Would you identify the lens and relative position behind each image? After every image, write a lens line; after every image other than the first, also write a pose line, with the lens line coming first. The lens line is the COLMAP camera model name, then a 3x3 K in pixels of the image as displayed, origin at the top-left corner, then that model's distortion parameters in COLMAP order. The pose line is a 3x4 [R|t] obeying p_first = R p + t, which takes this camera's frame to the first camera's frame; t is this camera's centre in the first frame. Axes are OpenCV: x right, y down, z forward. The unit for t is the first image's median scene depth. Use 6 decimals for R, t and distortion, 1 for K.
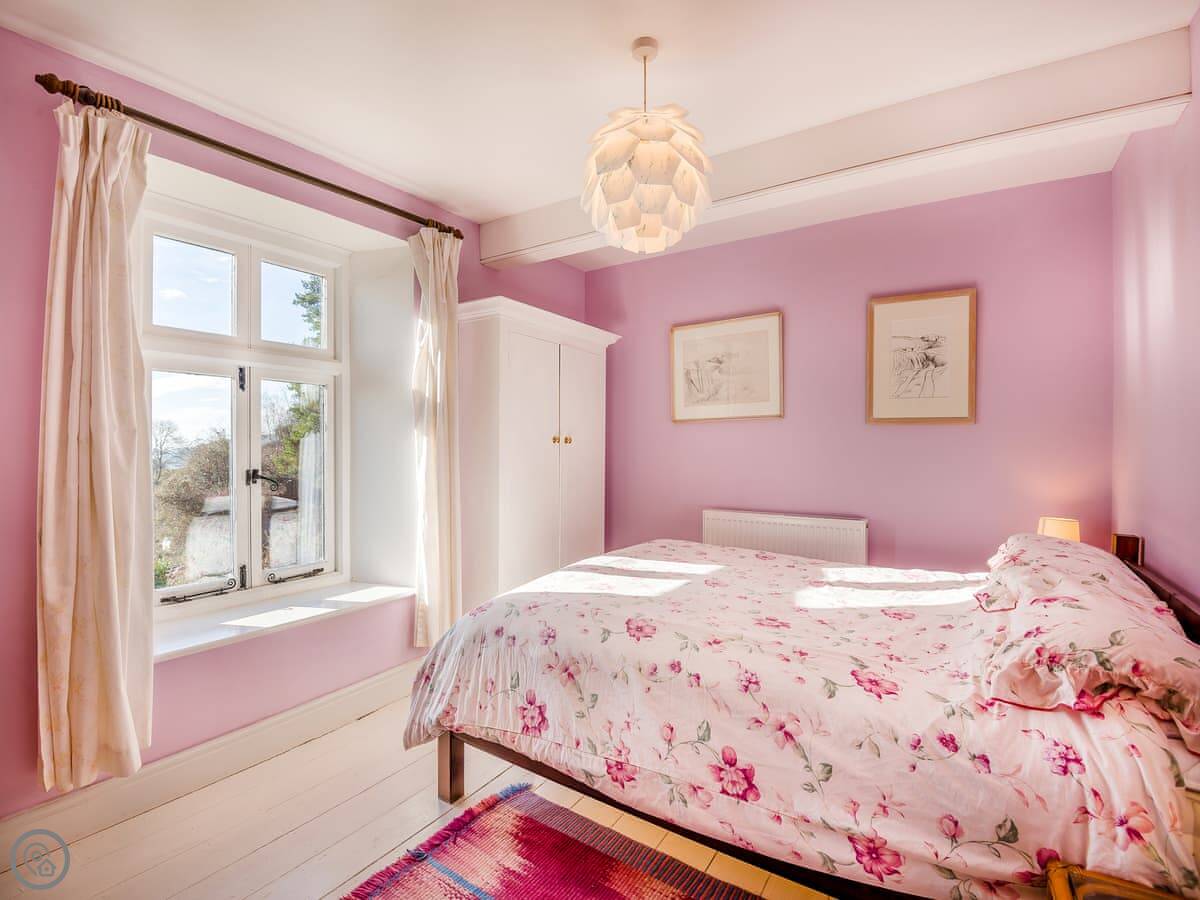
lens RADIAL K [[608.6, 0, 593.5], [0, 608.6, 450.3], [0, 0, 1]] dist [0.003727, -0.023960]
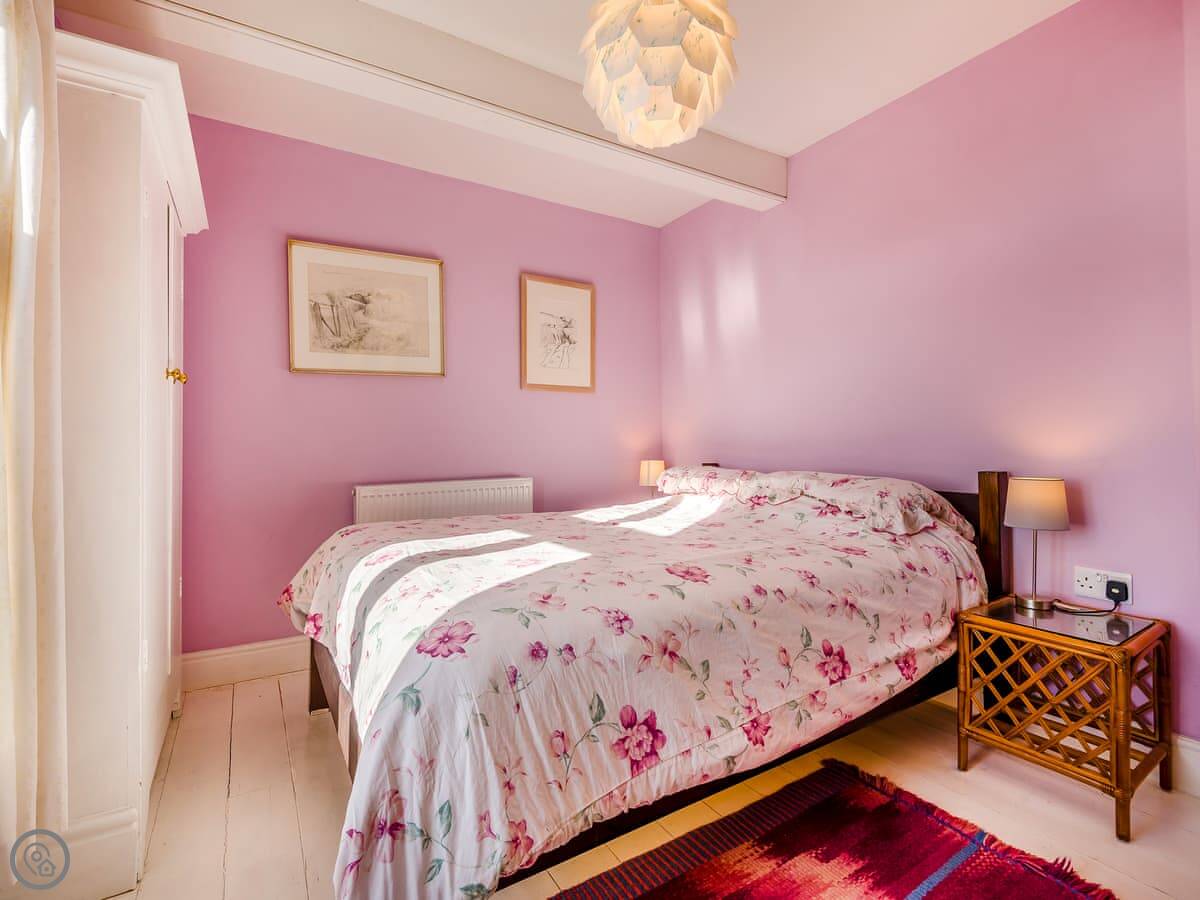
lens RADIAL K [[565.2, 0, 600.0], [0, 565.2, 450.0], [0, 0, 1]] dist [0.035179, 0.000017]
pose [[0.381652, -0.012823, 0.924217, -0.737440], [0.031099, 0.999516, 0.001026, 0.119800], [-0.923783, 0.028350, 0.381866, 0.837310]]
